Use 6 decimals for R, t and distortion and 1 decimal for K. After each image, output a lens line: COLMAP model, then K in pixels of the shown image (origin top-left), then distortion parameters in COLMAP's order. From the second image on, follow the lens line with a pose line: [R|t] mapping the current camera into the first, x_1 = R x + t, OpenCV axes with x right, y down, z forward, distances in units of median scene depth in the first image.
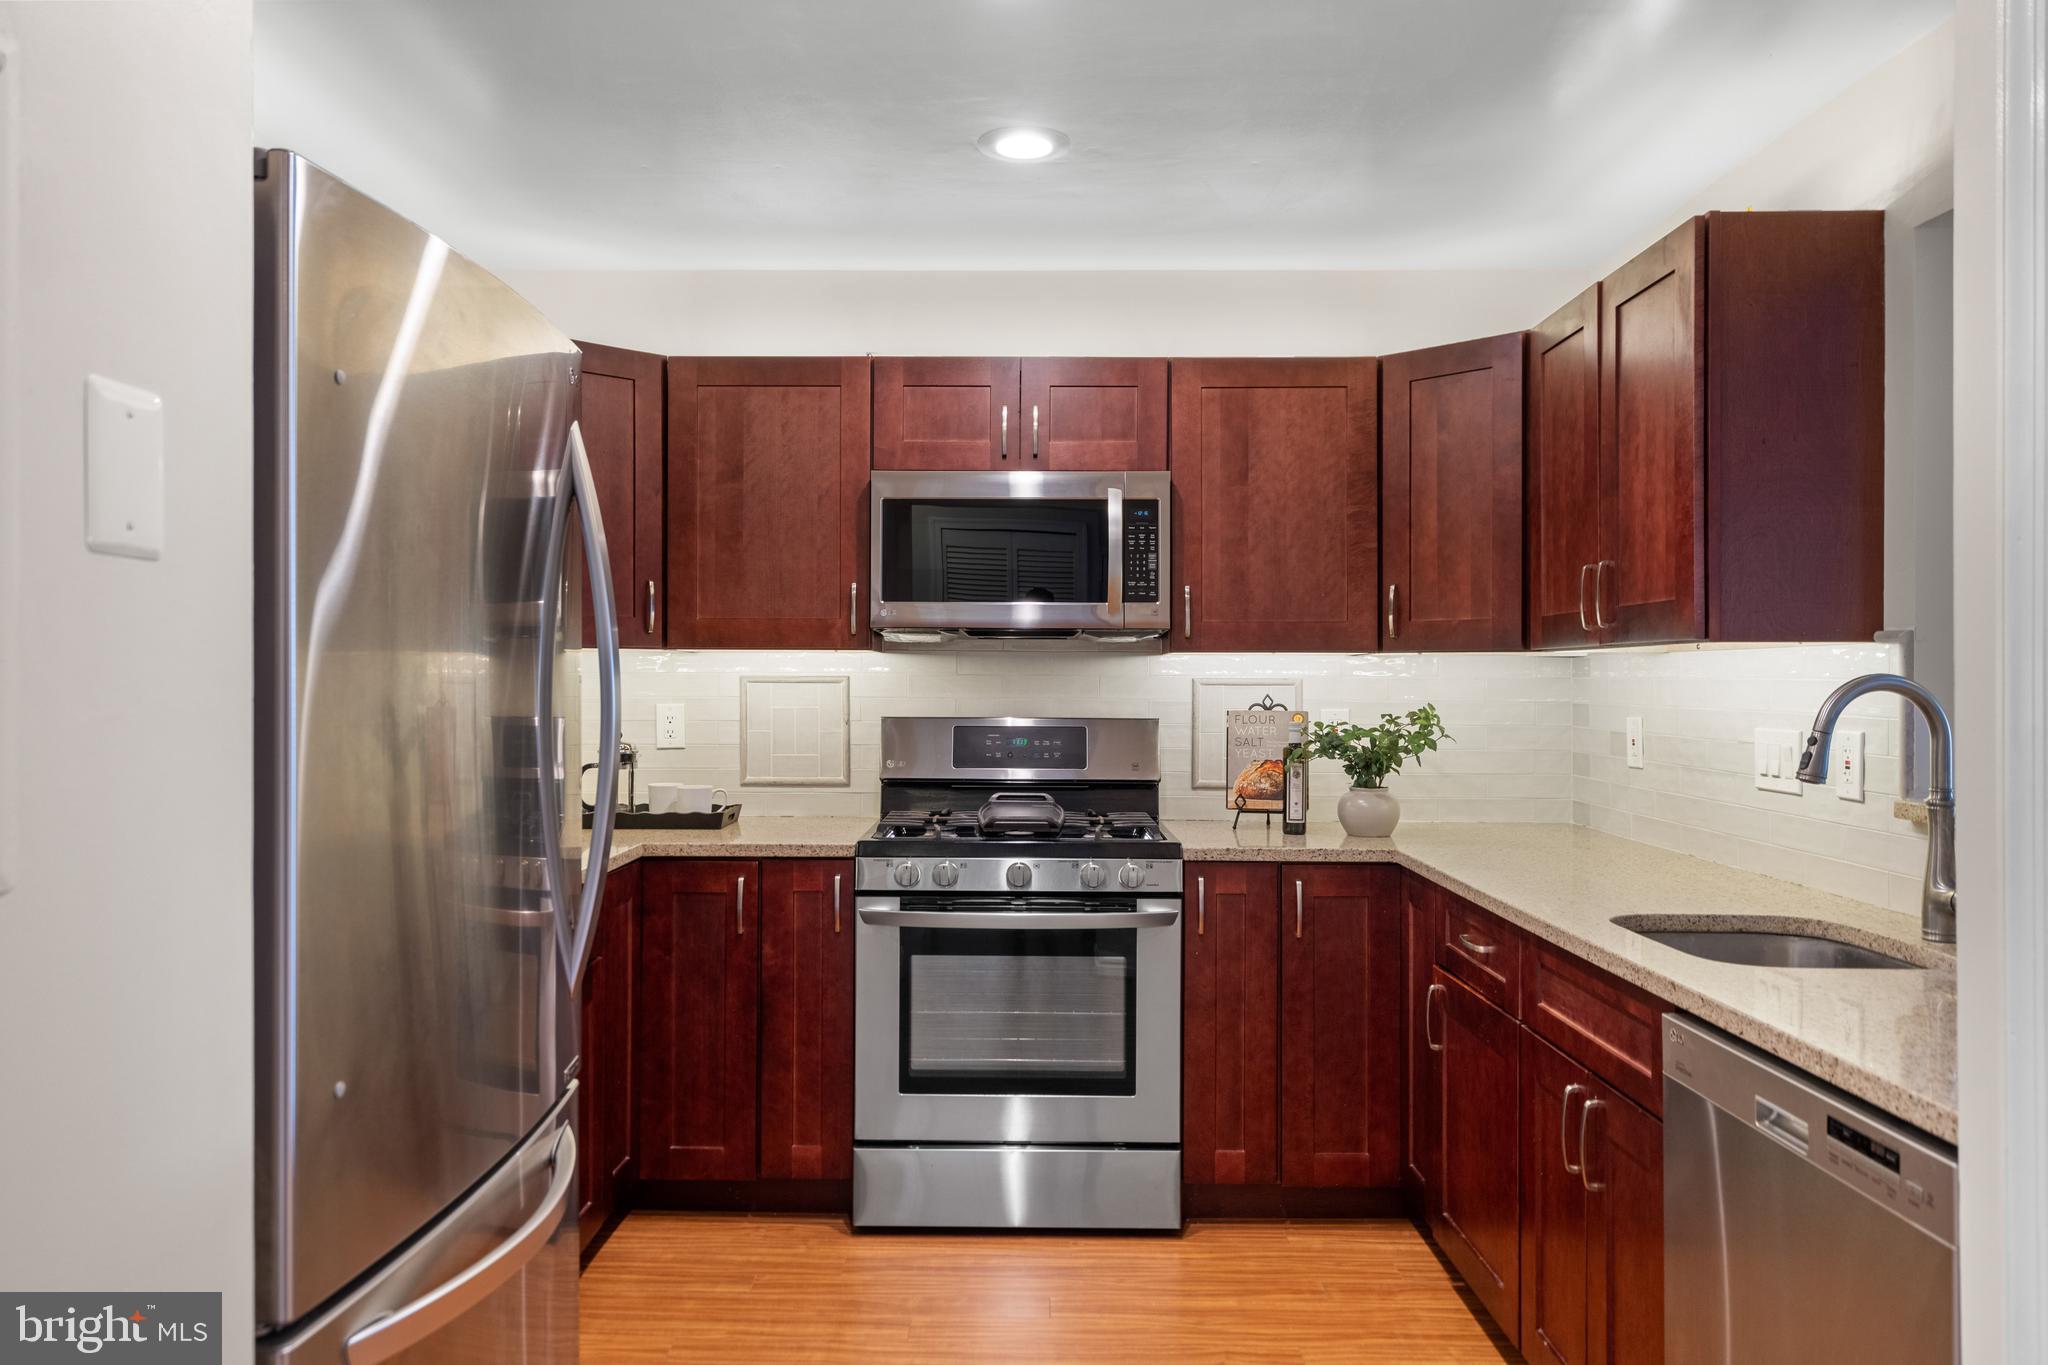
lens RADIAL K [[1454.8, 0, 1013.3], [0, 1454.8, 669.3], [0, 0, 1]] dist [0.020648, 0.007611]
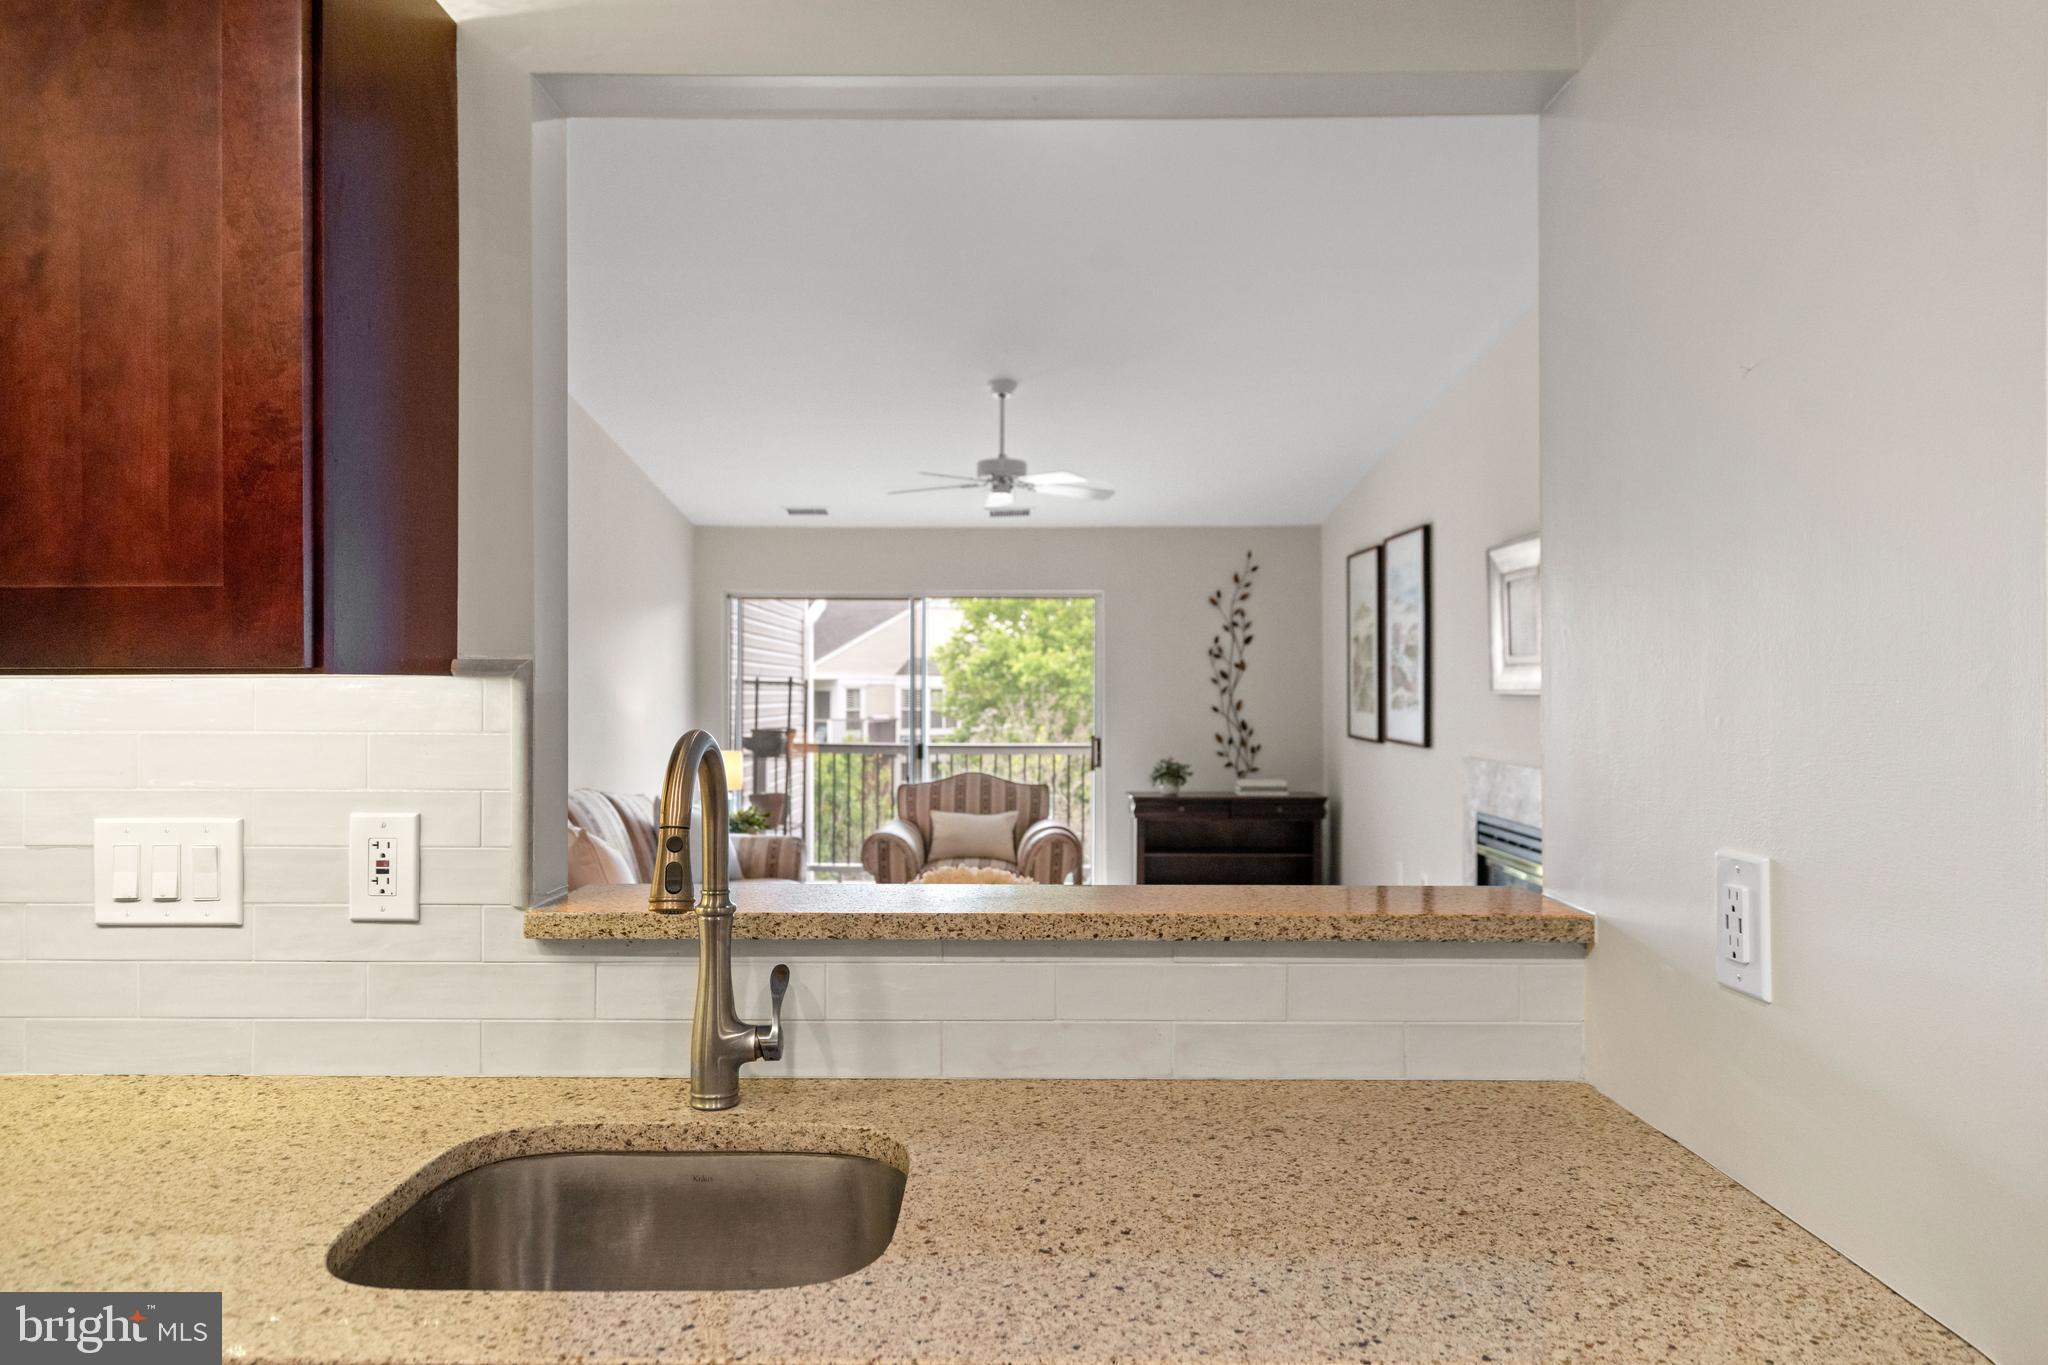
lens RADIAL K [[1325.8, 0, 1007.6], [0, 1325.8, 686.5], [0, 0, 1]] dist [0.003709, 0.004795]
pose [[0.002528, -0.003171, 0.999992, -0.004197], [-0.005095, 0.999982, 0.003184, -0.011954], [-0.999984, -0.005103, 0.002512, 0.533868]]
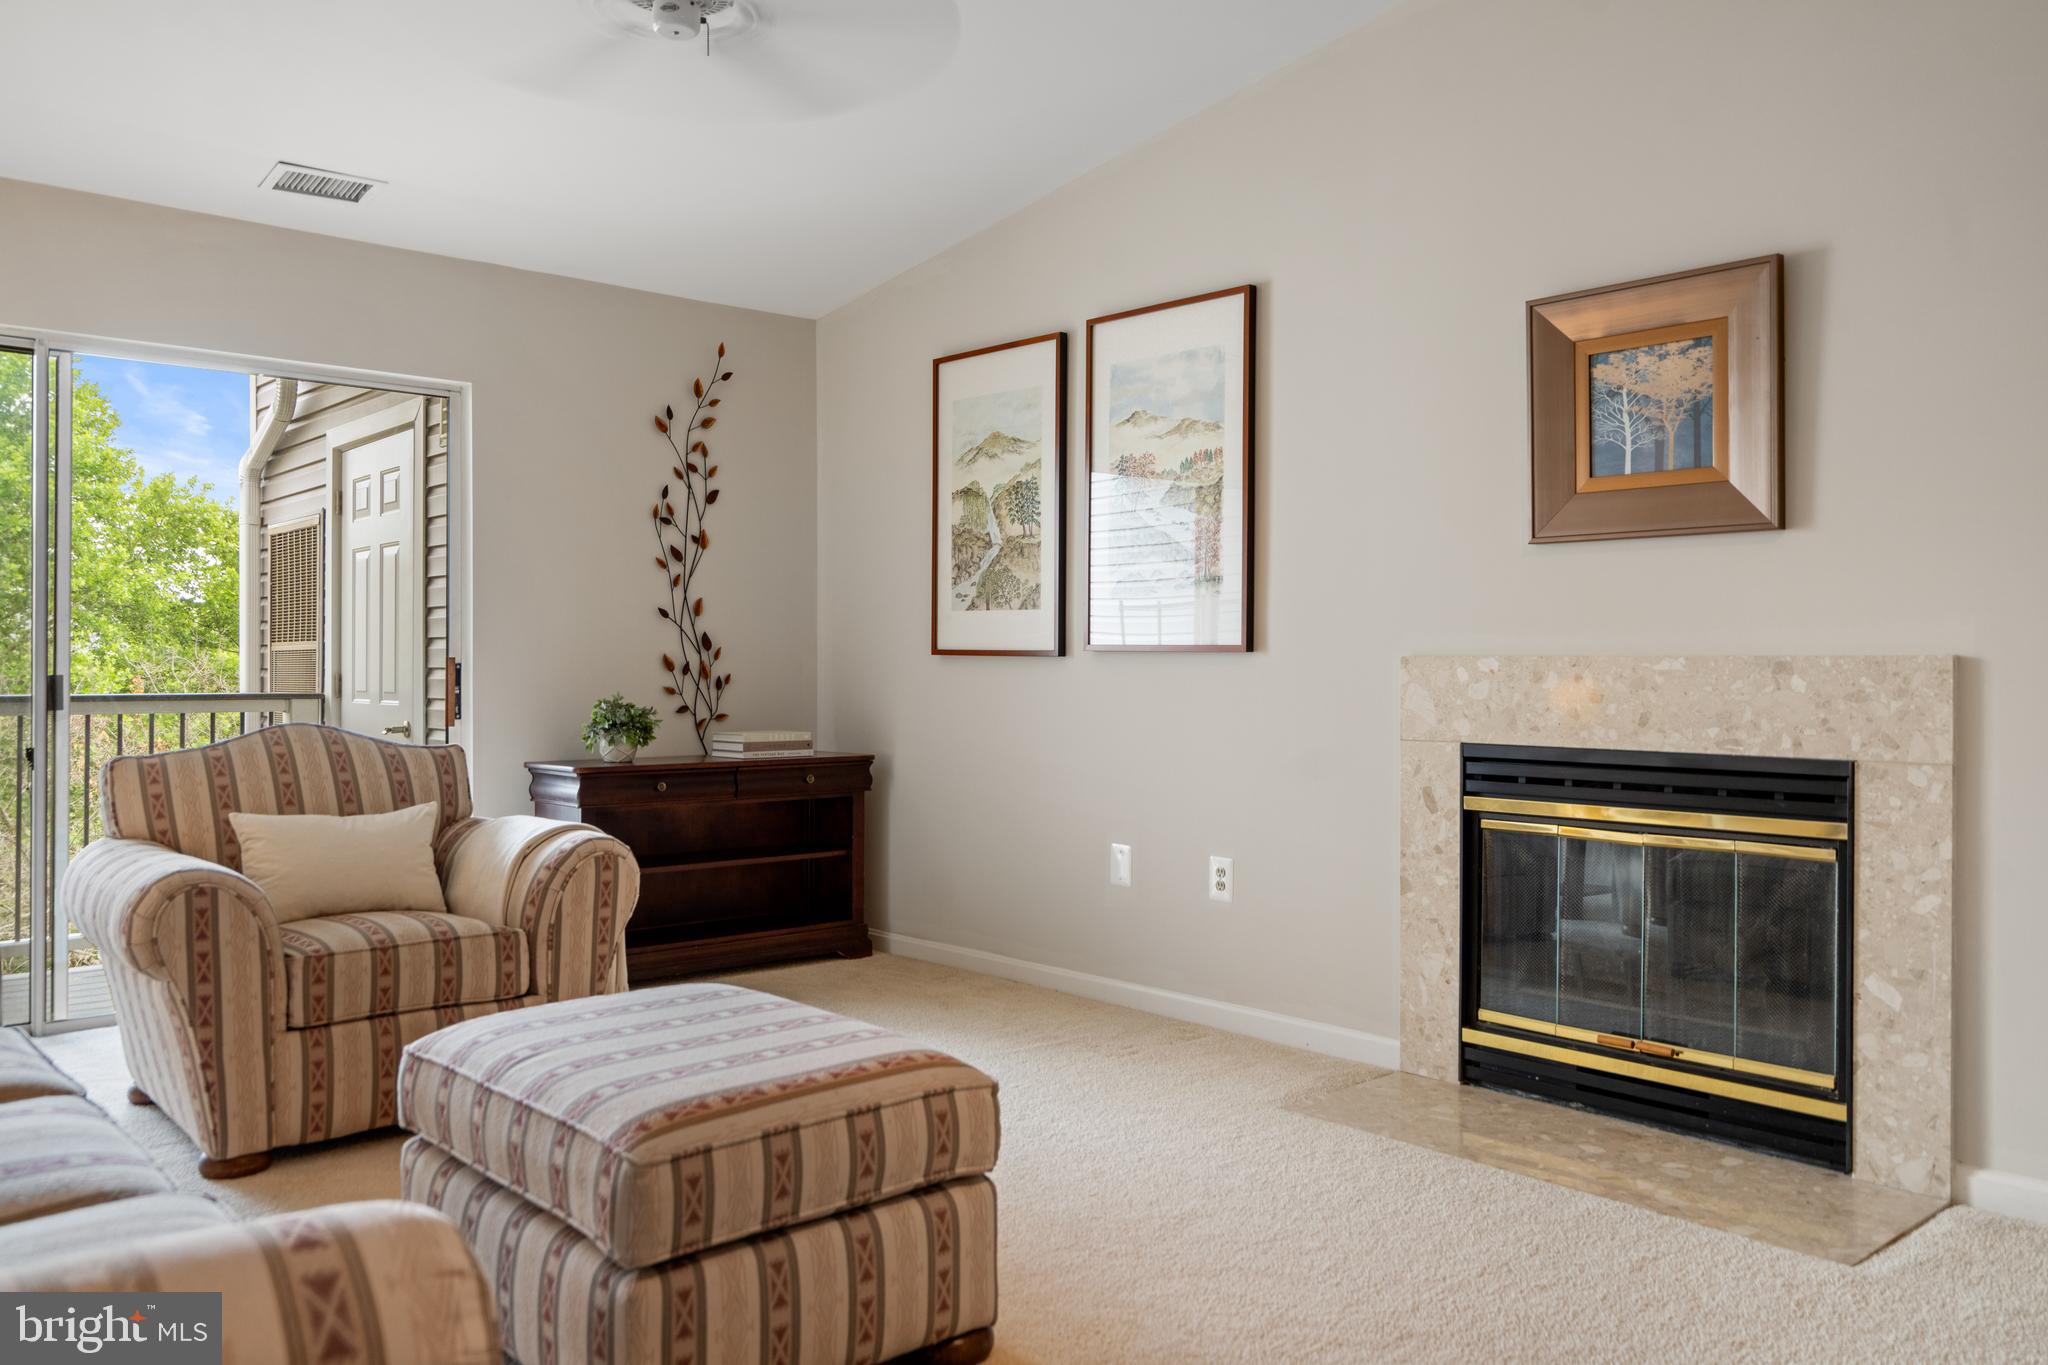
lens RADIAL K [[1554.6, 0, 1013.4], [0, 1554.6, 663.0], [0, 0, 1]] dist [0.001650, 0.011962]
pose [[-0.666785, -0.004339, 0.745237, 0.901246], [-0.009114, 0.999956, -0.002333, 0.082305], [-0.745194, -0.008348, -0.666795, 0.946856]]
